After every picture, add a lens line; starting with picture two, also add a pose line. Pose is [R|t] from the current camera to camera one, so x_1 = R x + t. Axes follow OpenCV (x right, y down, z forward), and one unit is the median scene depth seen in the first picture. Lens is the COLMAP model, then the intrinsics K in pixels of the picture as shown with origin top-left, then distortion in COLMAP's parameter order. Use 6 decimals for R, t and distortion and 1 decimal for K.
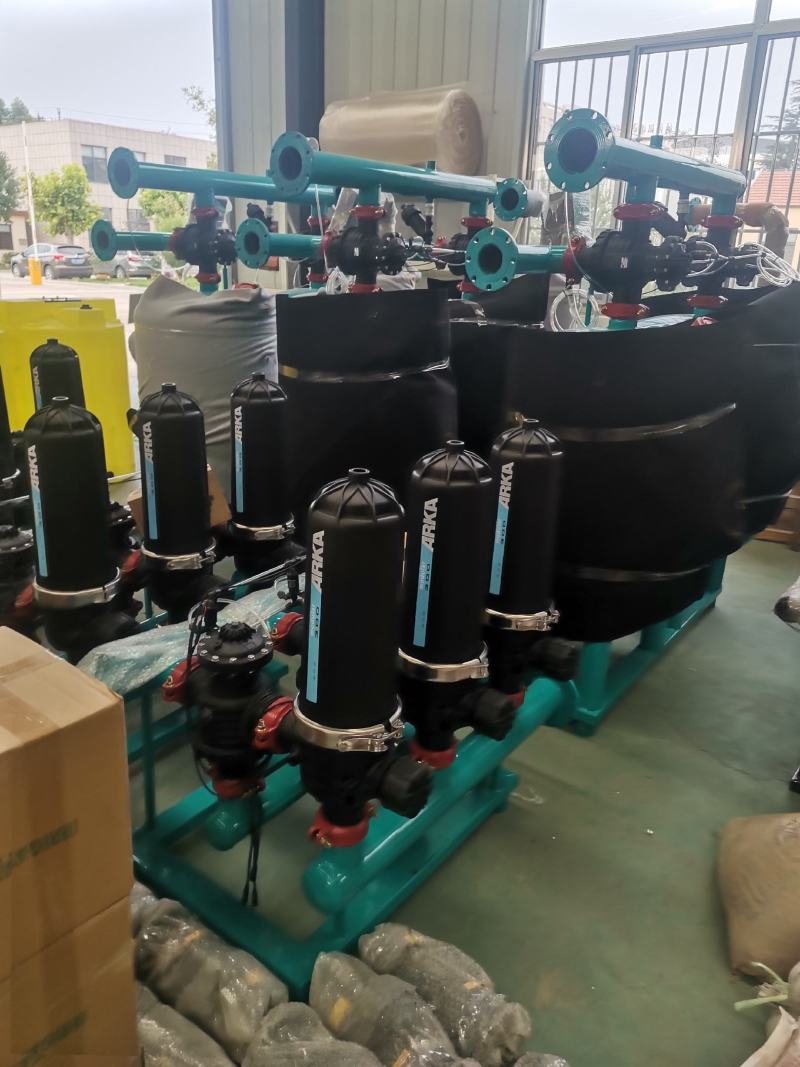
lens RADIAL K [[779.7, 0, 400.0], [0, 779.7, 533.5], [0, 0, 1]] dist [0.099085, -0.118473]
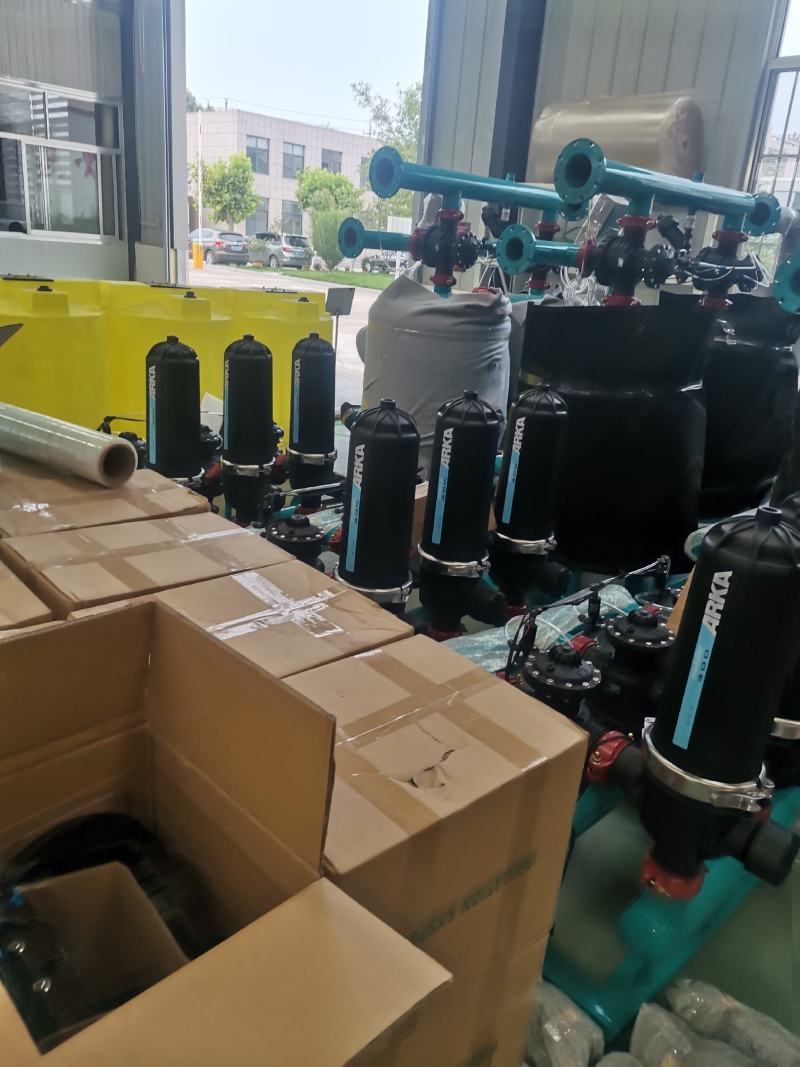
lens RADIAL K [[779.7, 0, 400.0], [0, 779.7, 533.5], [0, 0, 1]] dist [0.099085, -0.118473]
pose [[0.985993, 0.106311, -0.128515, -0.144428], [-0.106245, 0.994313, 0.007389, -0.004826], [0.128570, 0.006368, 0.991680, 0.004020]]
